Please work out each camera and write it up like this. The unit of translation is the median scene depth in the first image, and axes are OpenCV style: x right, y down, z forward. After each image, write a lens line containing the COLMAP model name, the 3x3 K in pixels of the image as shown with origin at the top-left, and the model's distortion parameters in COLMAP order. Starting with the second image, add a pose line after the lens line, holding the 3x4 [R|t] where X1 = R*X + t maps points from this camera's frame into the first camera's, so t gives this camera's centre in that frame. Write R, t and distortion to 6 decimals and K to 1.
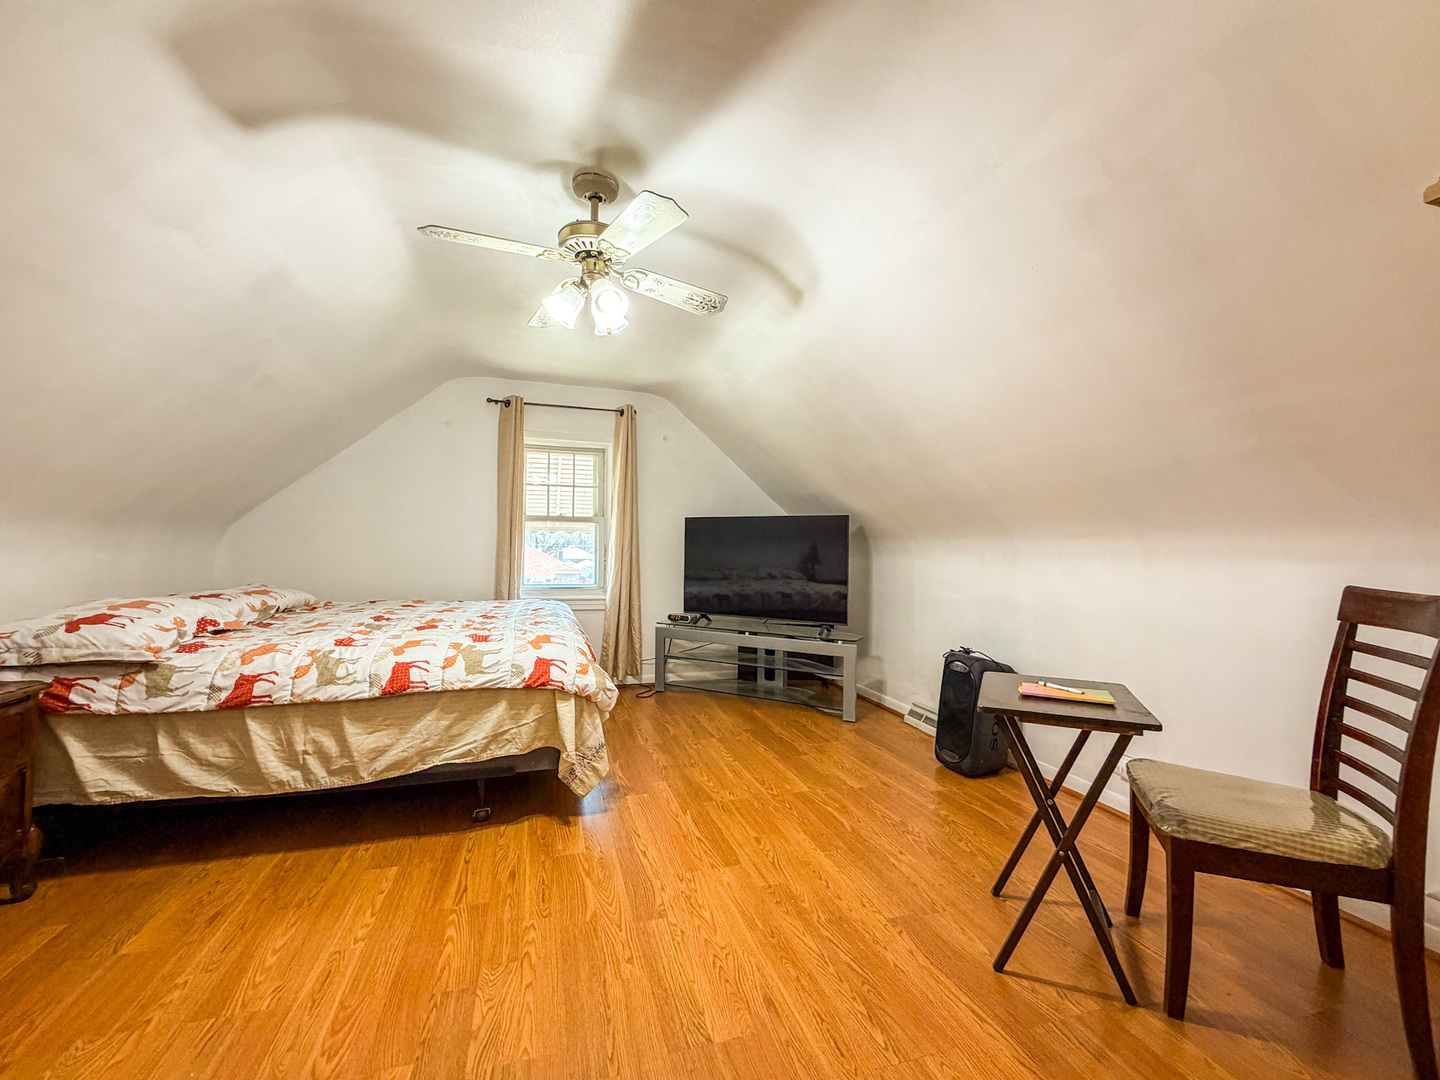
lens RADIAL K [[583.6, 0, 708.4], [0, 583.6, 537.2], [0, 0, 1]] dist [-0.001180, -0.000171]
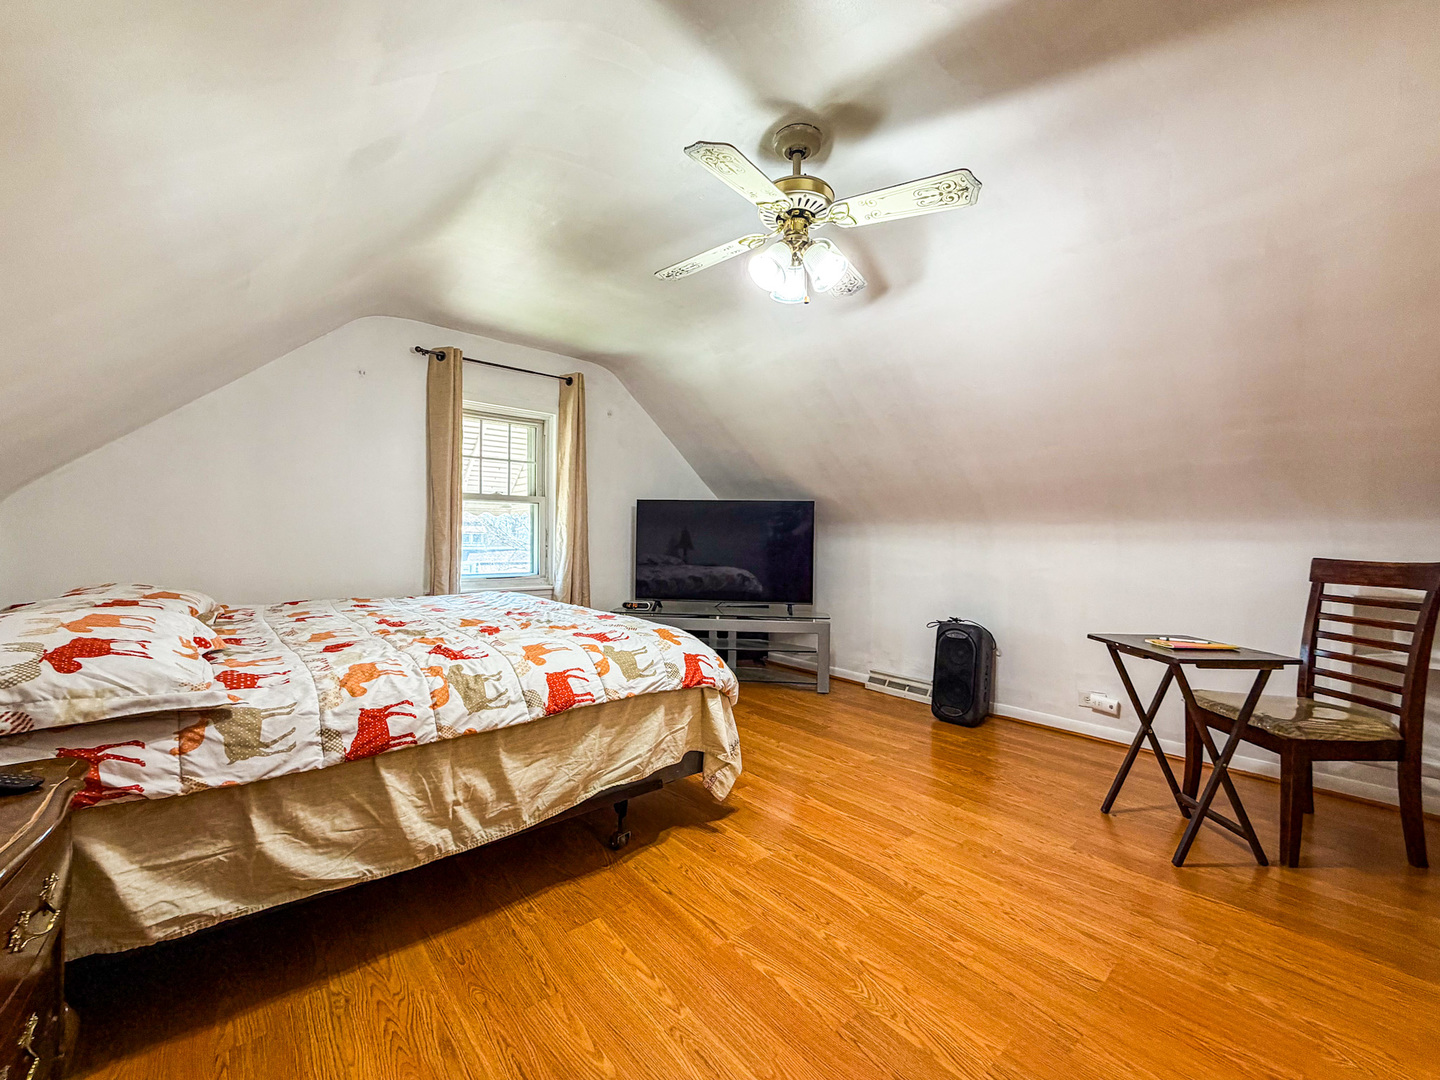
lens RADIAL K [[583.6, 0, 708.4], [0, 583.6, 537.2], [0, 0, 1]] dist [-0.001180, -0.000171]
pose [[0.918984, -0.002565, 0.394287, -0.689672], [-0.007941, 0.999656, 0.025010, 0.005731], [-0.394216, -0.026114, 0.918647, 0.191261]]
